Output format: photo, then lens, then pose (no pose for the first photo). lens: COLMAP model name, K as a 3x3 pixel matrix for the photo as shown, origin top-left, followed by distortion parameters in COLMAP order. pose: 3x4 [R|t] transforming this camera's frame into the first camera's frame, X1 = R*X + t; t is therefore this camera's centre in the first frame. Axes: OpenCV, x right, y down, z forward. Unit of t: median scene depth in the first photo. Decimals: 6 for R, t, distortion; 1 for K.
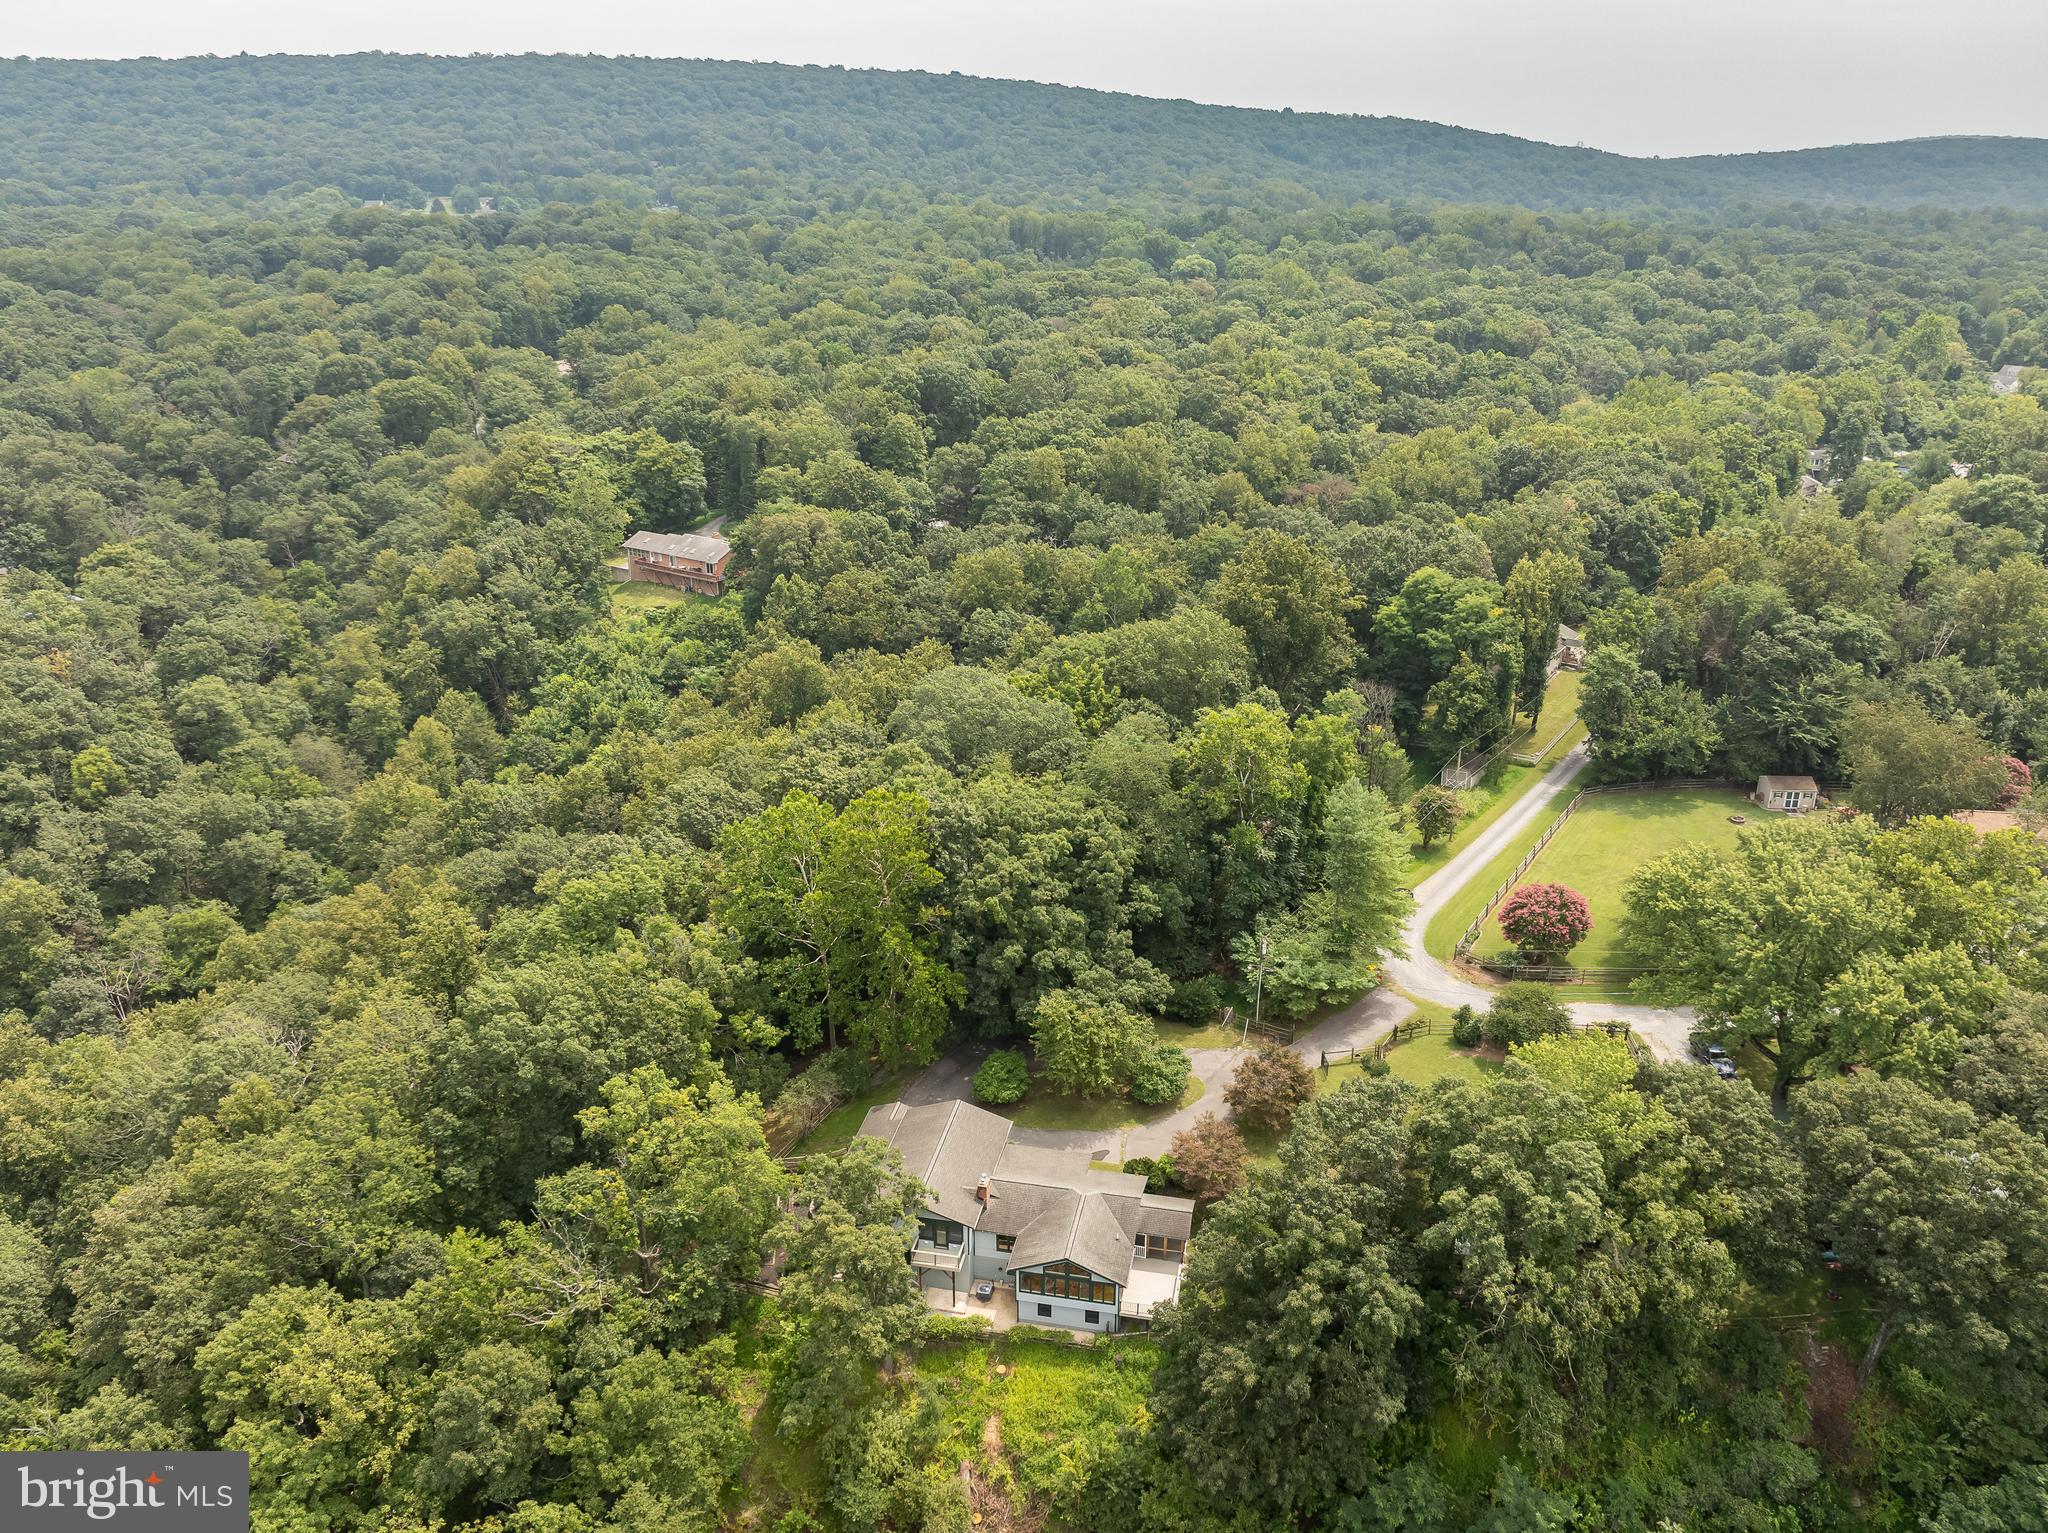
lens RADIAL K [[1453.4, 0, 1028.1], [0, 1453.4, 759.6], [0, 0, 1]] dist [-0.033547, -0.006652]
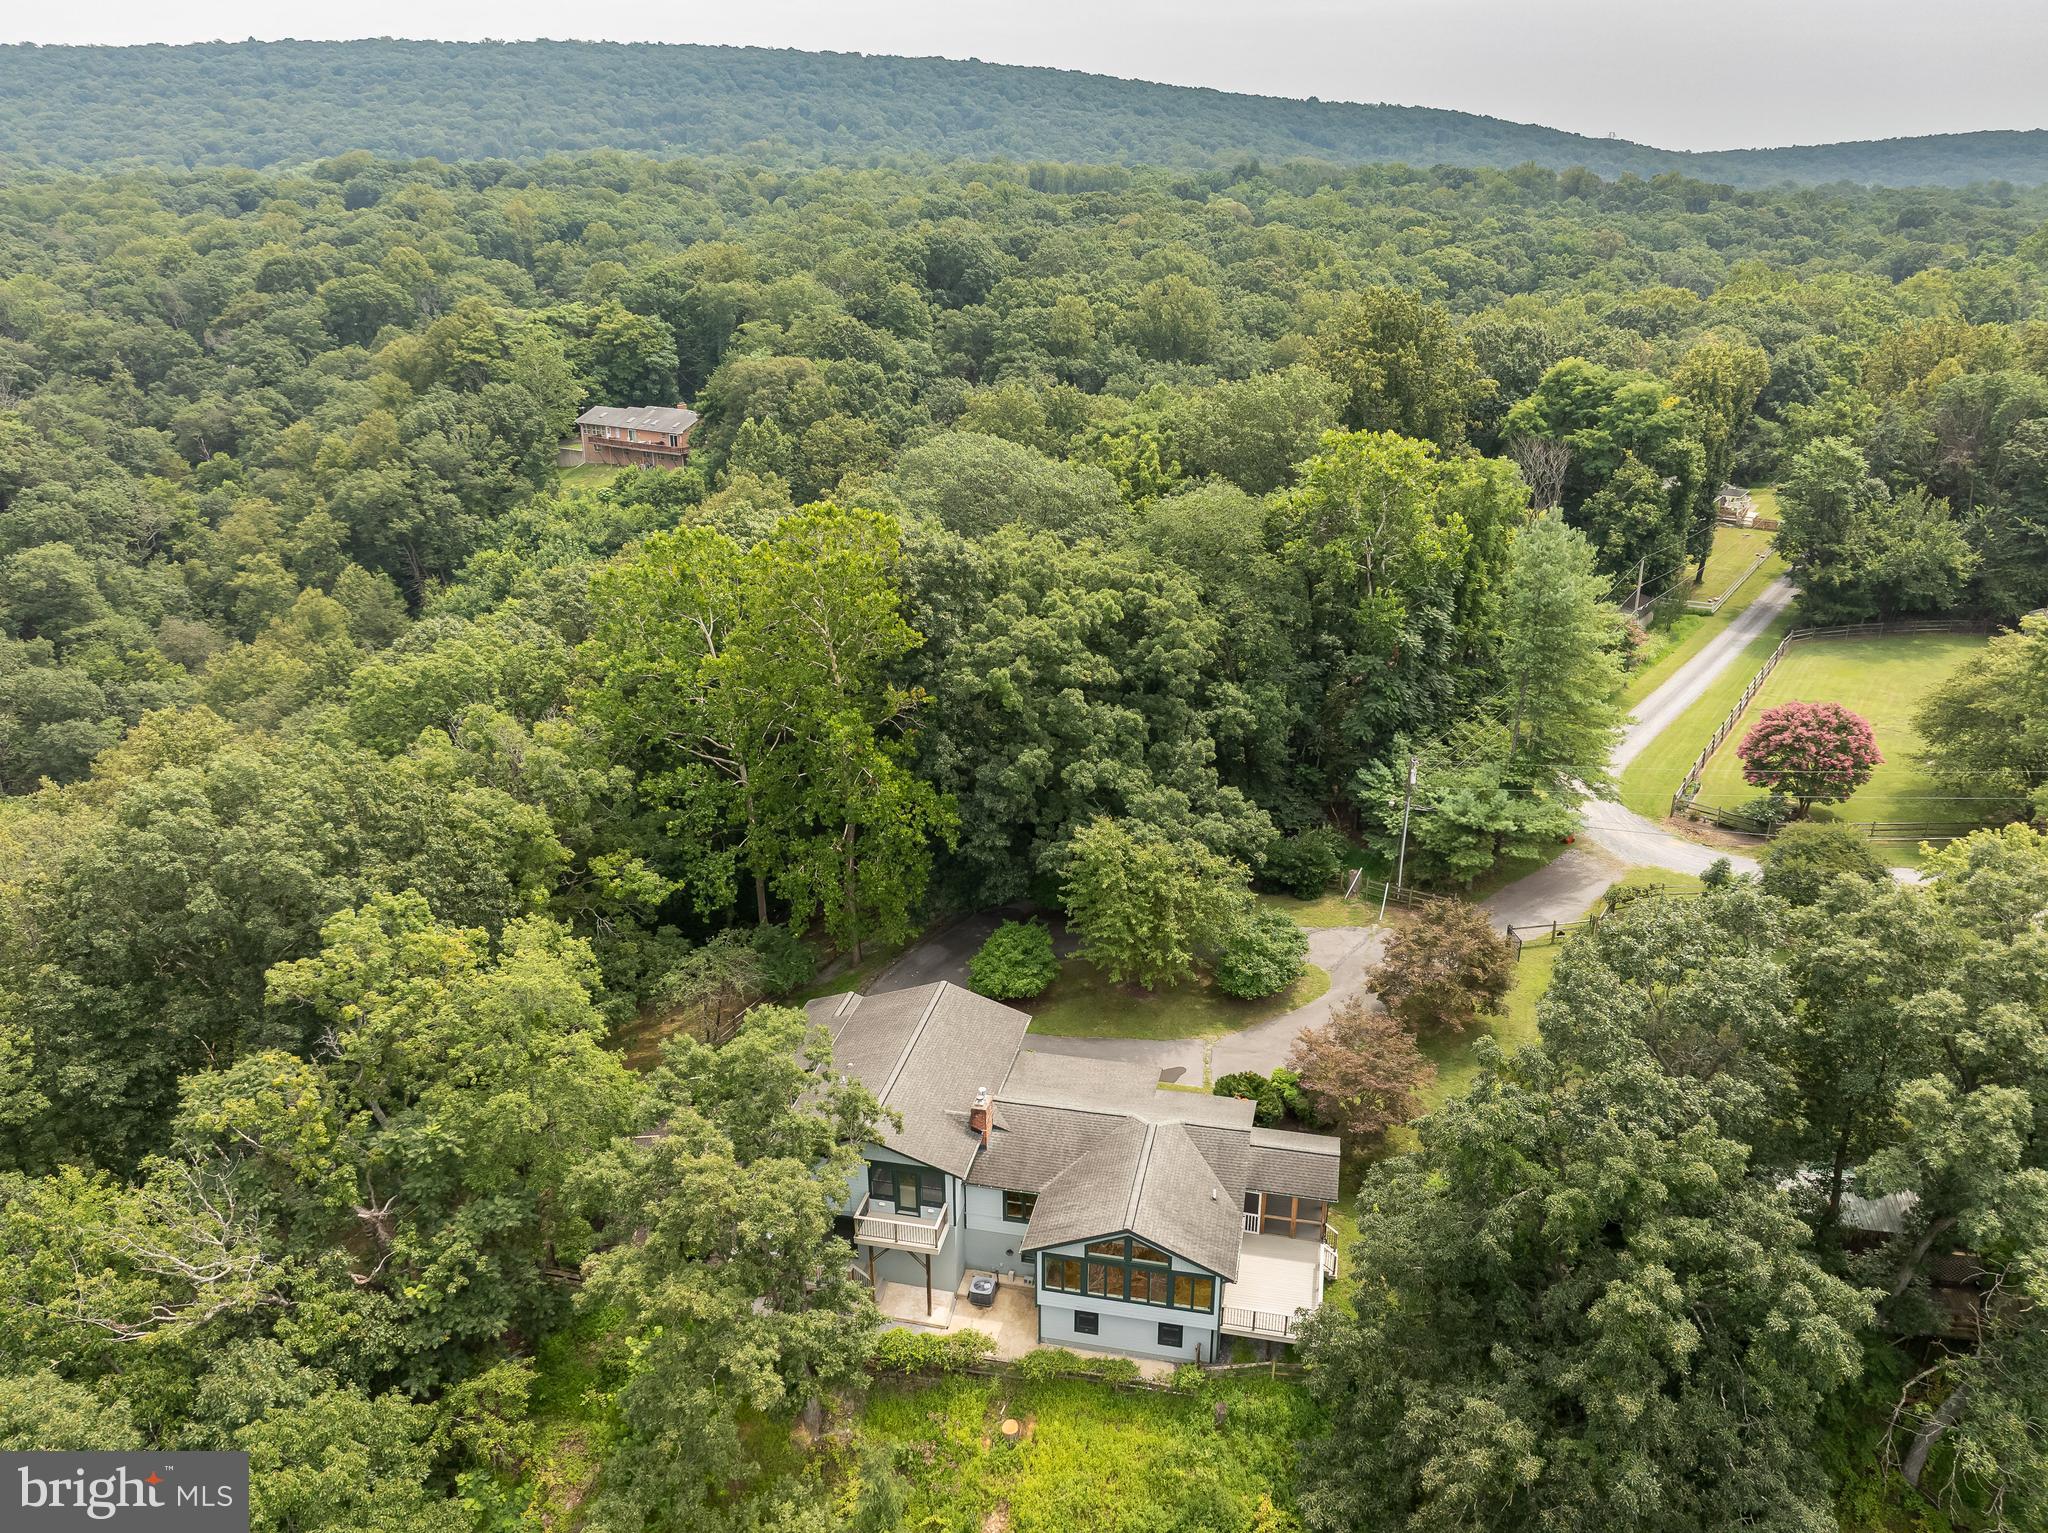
lens RADIAL K [[1453.2, 0, 1026.3], [0, 1453.2, 758.1], [0, 0, 1]] dist [-0.041546, 0.006345]
pose [[0.999896, 0.001889, -0.014291, -0.003806], [-0.002055, 0.999930, -0.011664, 0.134105], [0.014268, 0.011692, 0.999830, 0.347941]]
